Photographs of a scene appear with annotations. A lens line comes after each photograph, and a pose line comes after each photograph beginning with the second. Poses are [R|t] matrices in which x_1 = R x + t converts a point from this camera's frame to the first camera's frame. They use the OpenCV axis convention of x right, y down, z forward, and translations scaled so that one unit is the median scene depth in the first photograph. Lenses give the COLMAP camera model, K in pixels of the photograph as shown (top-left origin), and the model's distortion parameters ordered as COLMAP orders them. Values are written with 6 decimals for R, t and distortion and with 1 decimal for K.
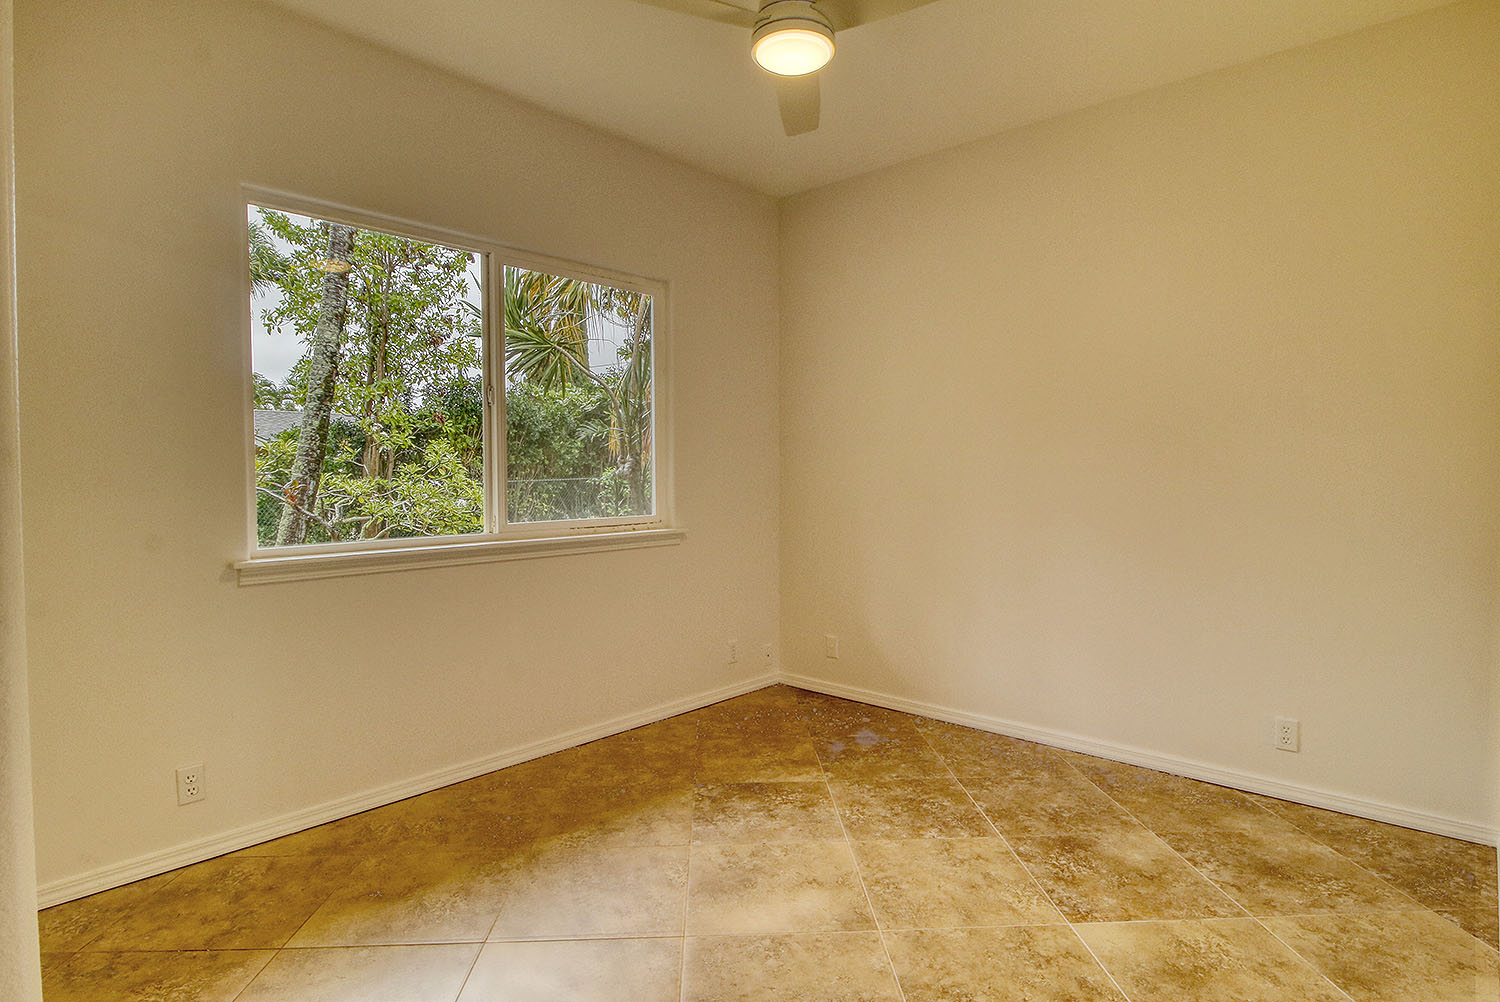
lens RADIAL K [[785.2, 0, 754.1], [0, 785.2, 485.5], [0, 0, 1]] dist [-0.001402, -0.000706]
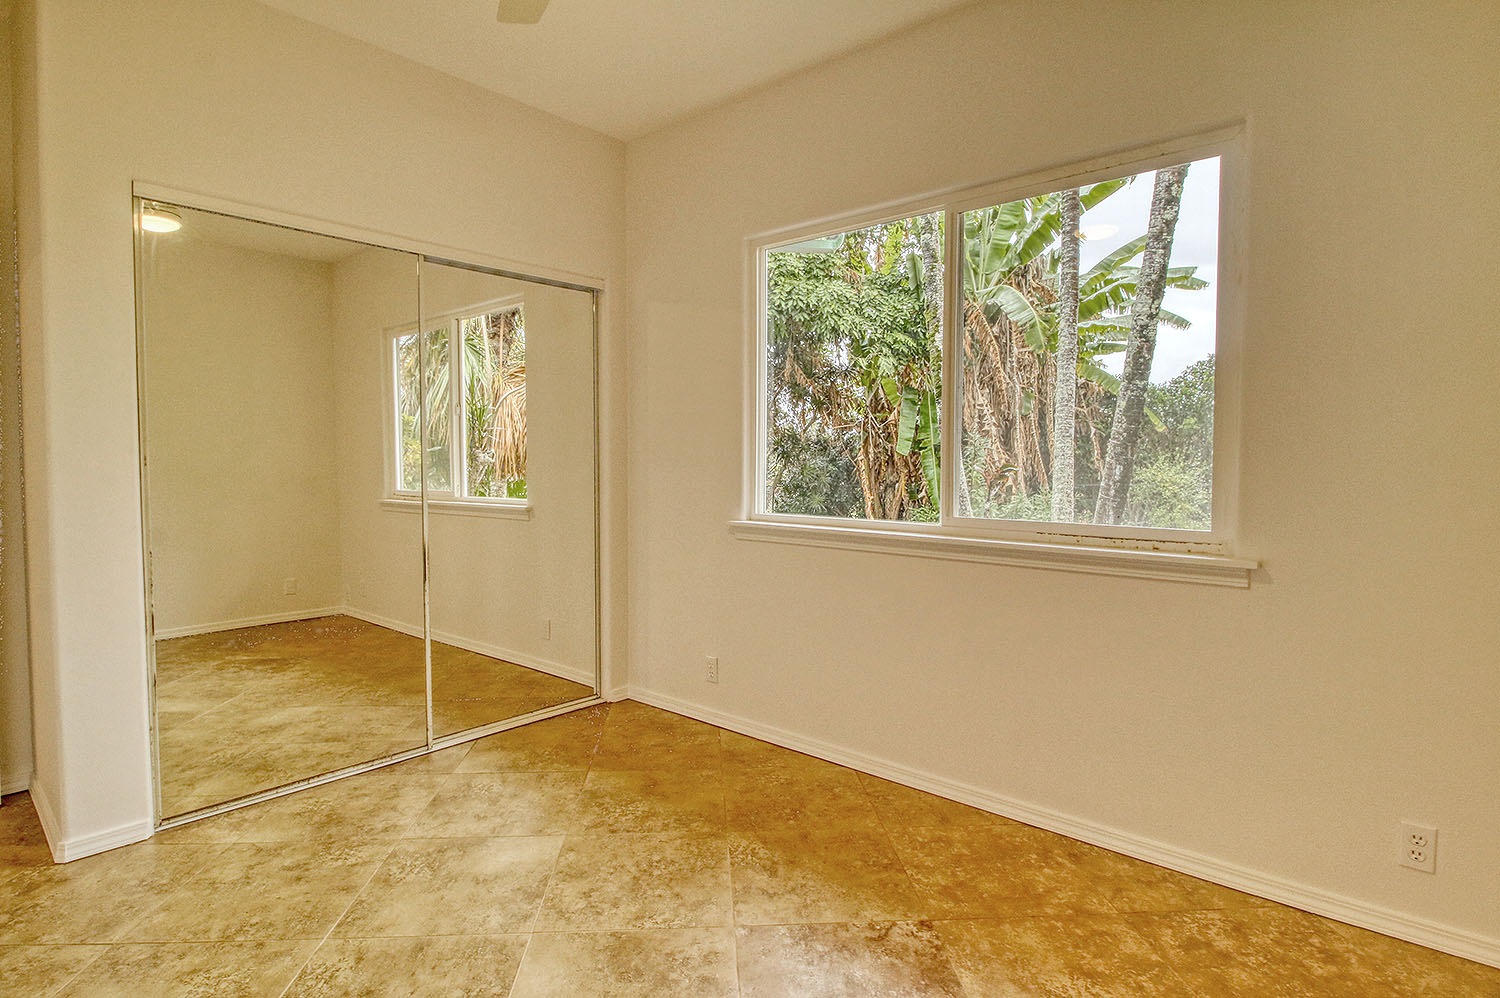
lens RADIAL K [[785.2, 0, 754.1], [0, 785.2, 483.5], [0, 0, 1]] dist [-0.001402, -0.000706]
pose [[0.035399, 0.040743, -0.998542, 0.616494], [-0.026558, 0.998854, 0.039815, -0.017491], [0.999020, 0.025110, 0.036441, 0.874824]]
